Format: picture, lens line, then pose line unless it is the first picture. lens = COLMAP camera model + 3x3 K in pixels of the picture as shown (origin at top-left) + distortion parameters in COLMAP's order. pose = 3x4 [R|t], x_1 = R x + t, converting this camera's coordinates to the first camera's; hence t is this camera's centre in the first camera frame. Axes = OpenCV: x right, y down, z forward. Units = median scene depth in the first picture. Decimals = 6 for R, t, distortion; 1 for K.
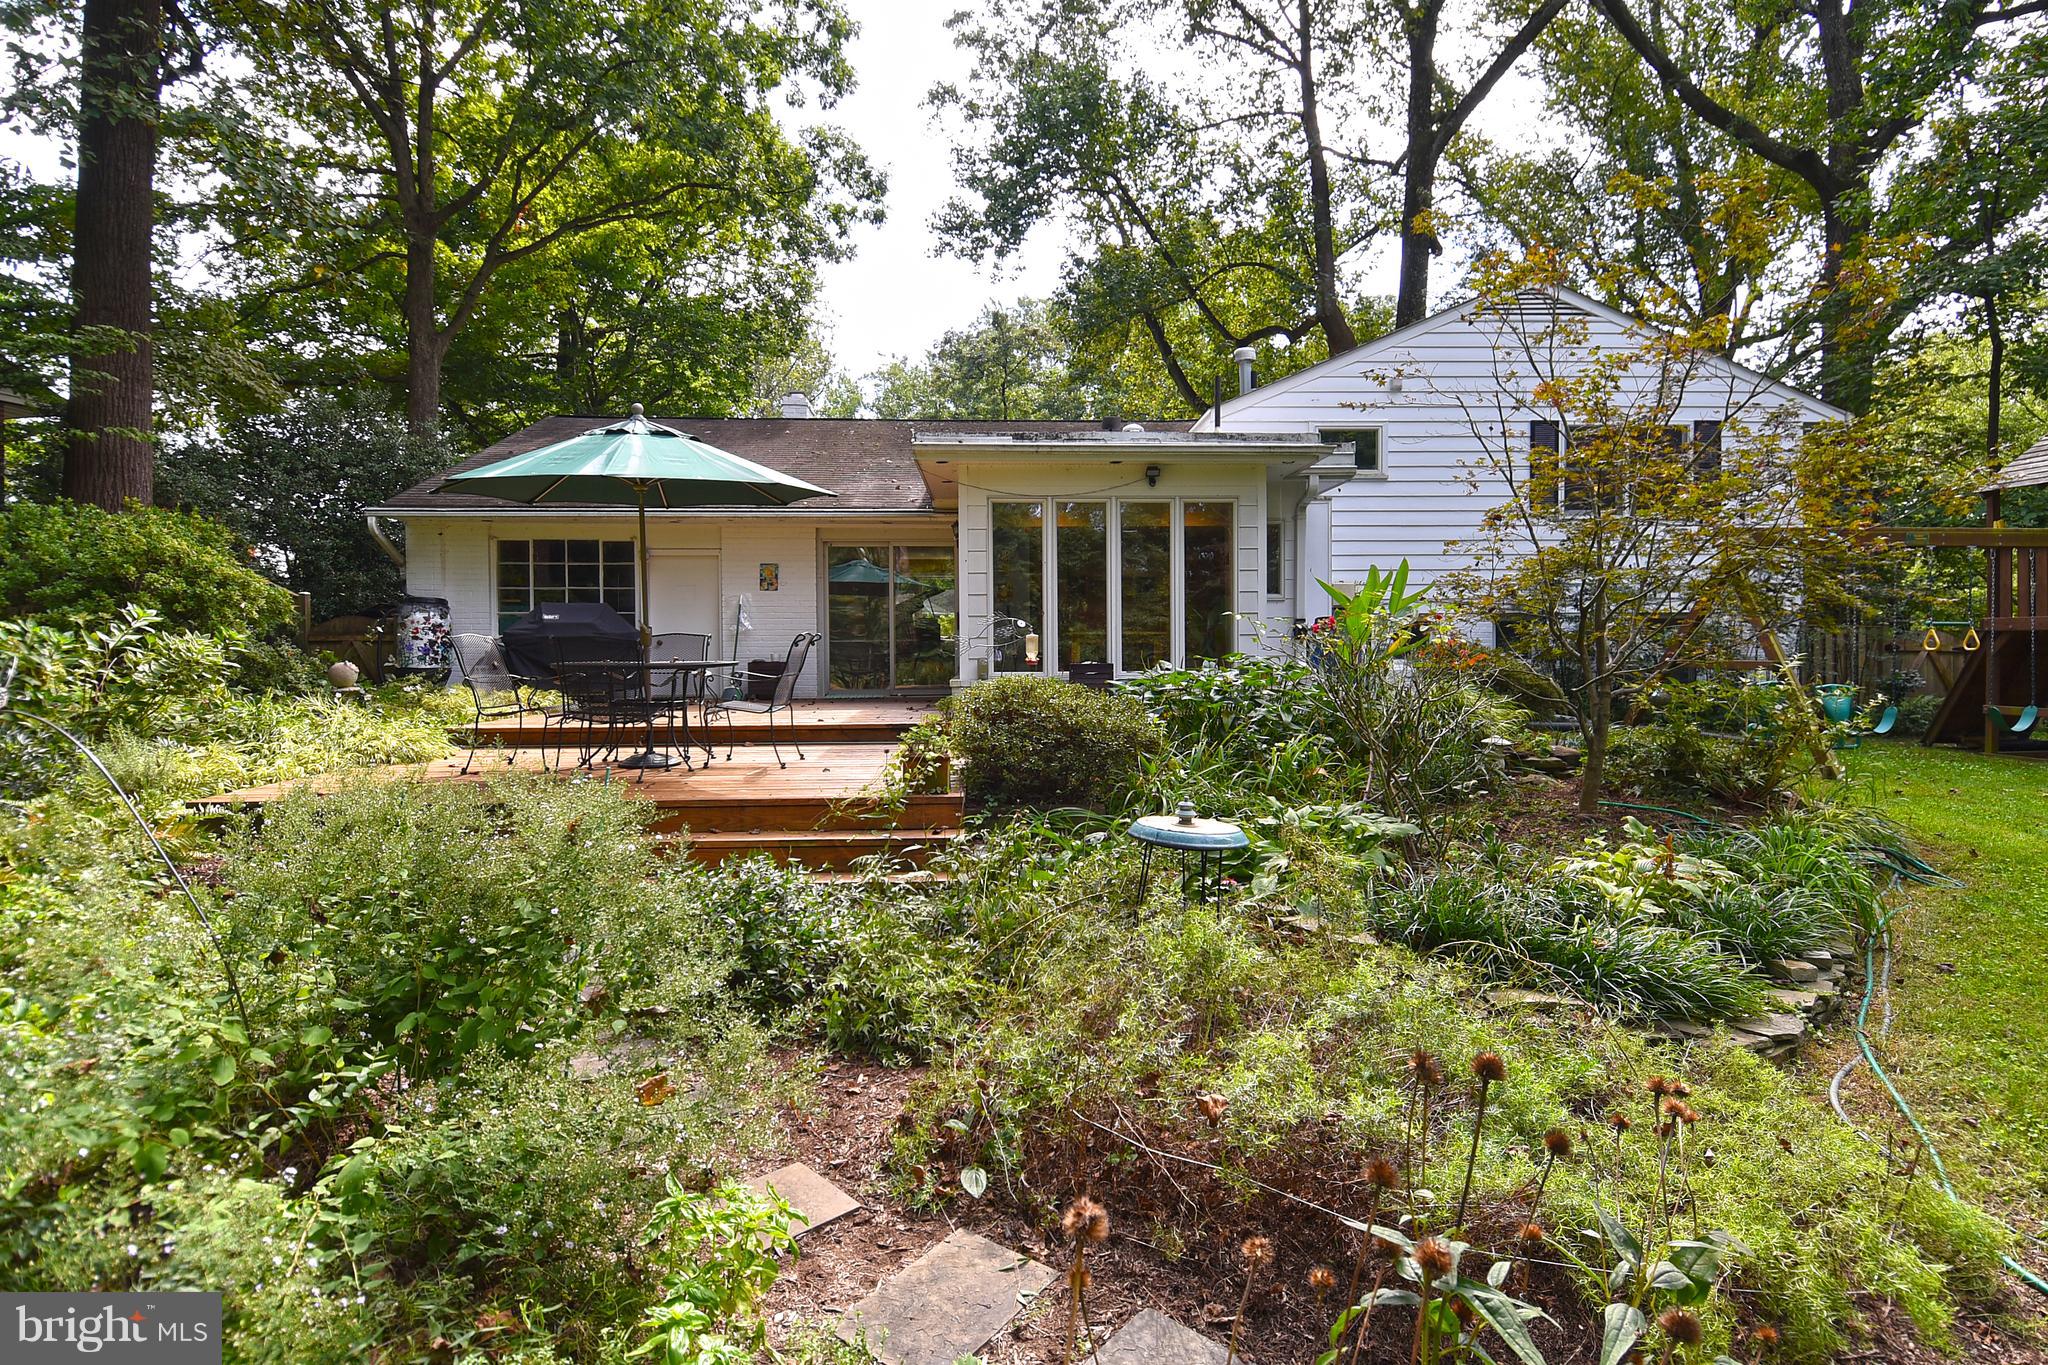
lens RADIAL K [[1084.0, 0, 1048.3], [0, 1084.0, 667.9], [0, 0, 1]] dist [0.047852, -0.051098]
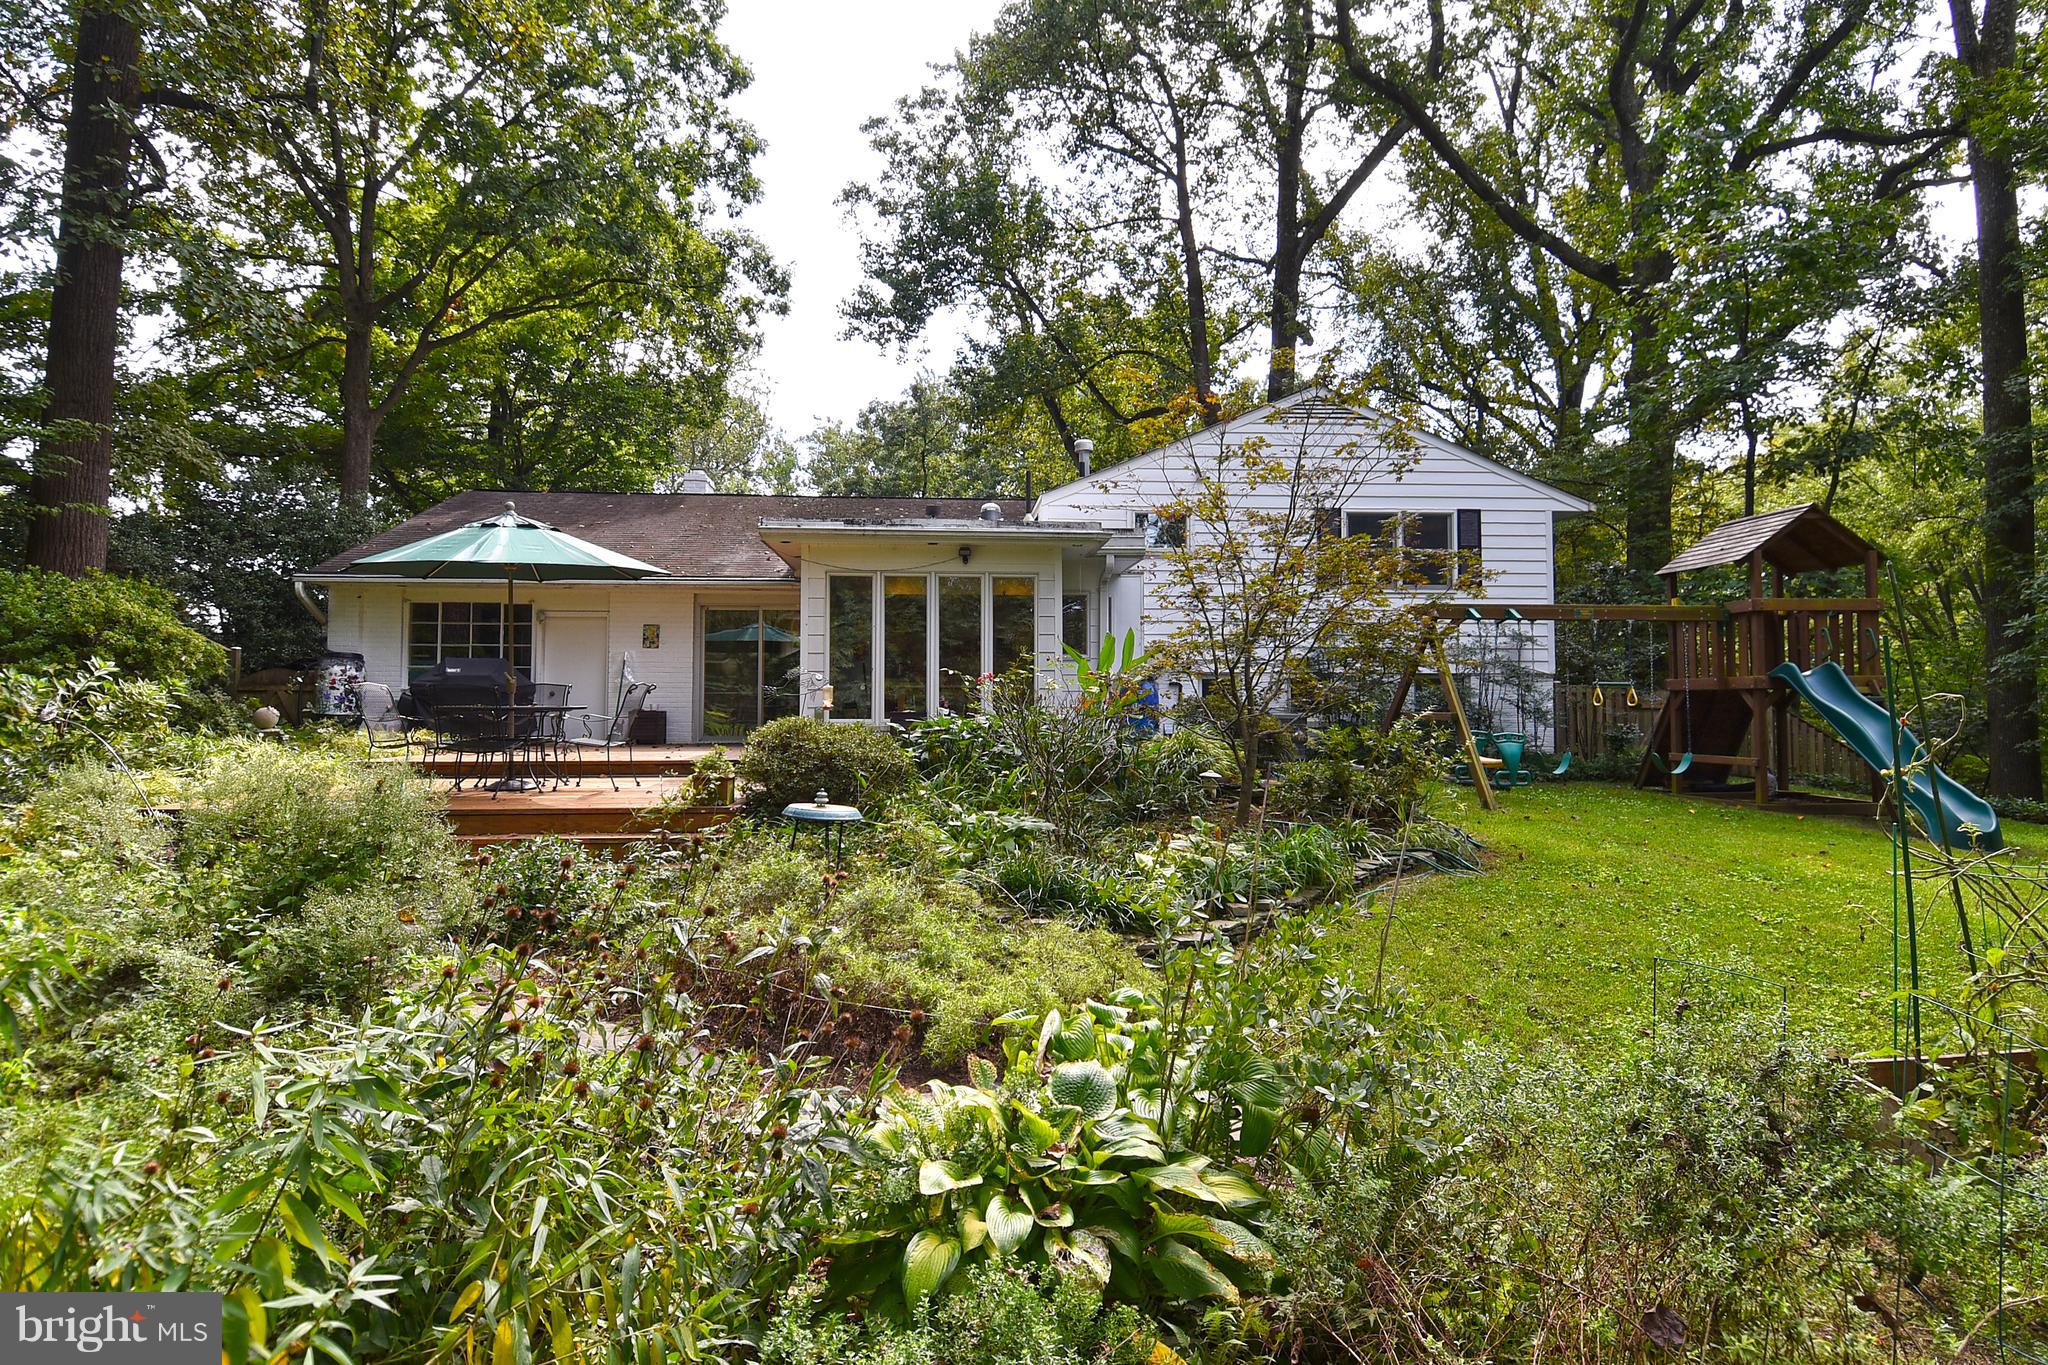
lens RADIAL K [[1088.2, 0, 1017.5], [0, 1088.2, 662.2], [0, 0, 1]] dist [0.040295, -0.046302]
pose [[0.999693, 0.007222, 0.023688, 0.067209], [-0.005820, 0.998257, -0.058725, 0.005460], [-0.024070, 0.058569, 0.997993, -0.099136]]
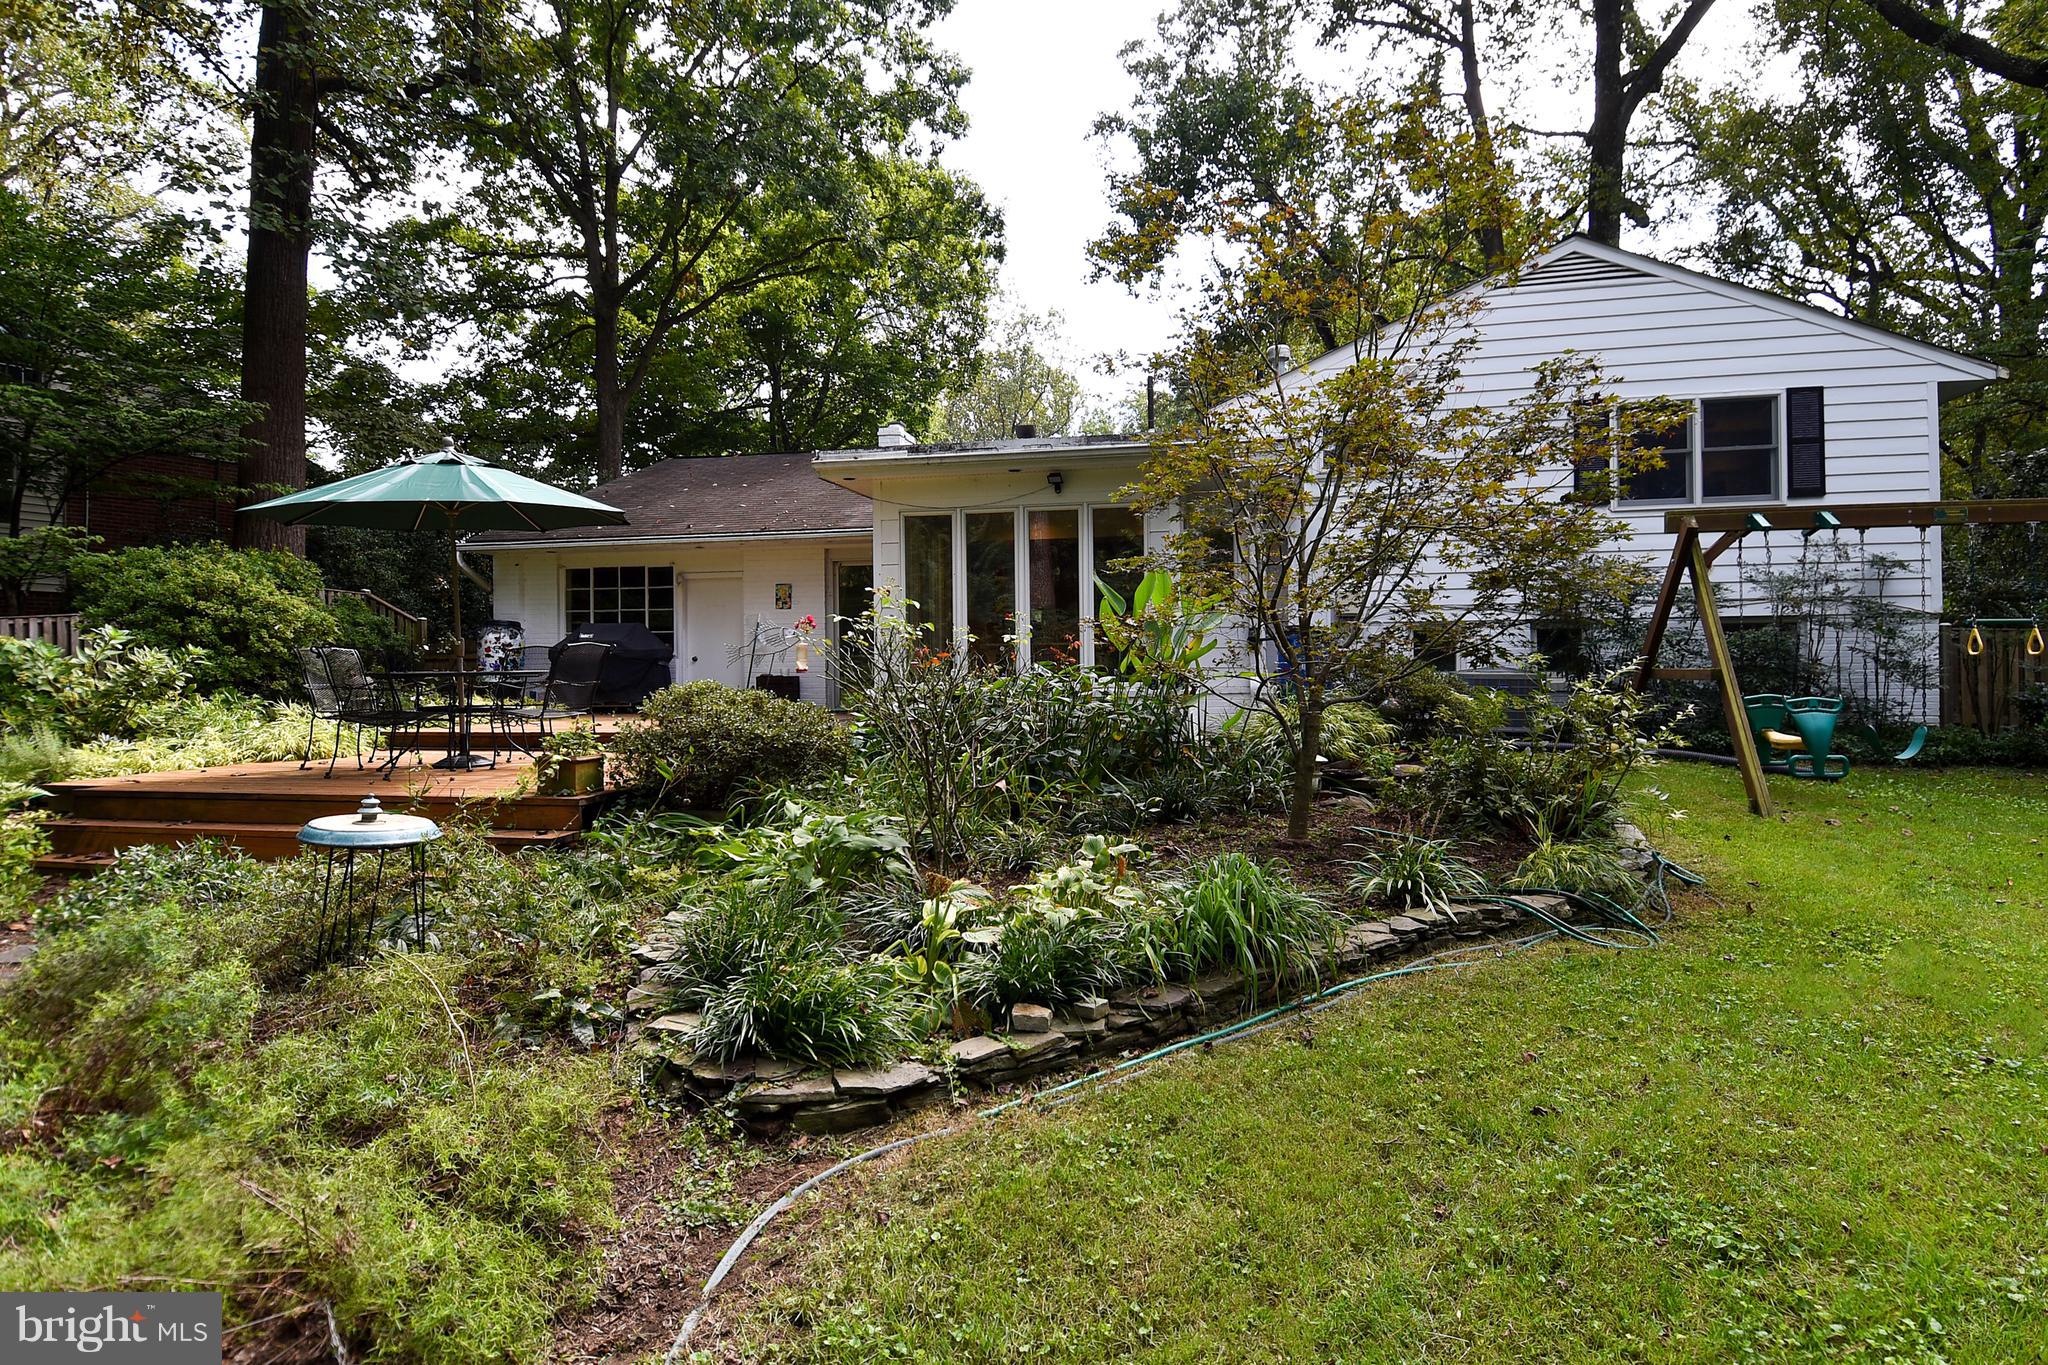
lens RADIAL K [[1066.7, 0, 1050.8], [0, 1066.7, 669.9], [0, 0, 1]] dist [0.047251, -0.050189]
pose [[0.966144, -0.003515, -0.257981, 0.180949], [-0.001029, 0.999847, -0.017476, 0.004252], [0.258002, 0.017150, 0.965992, 0.039690]]
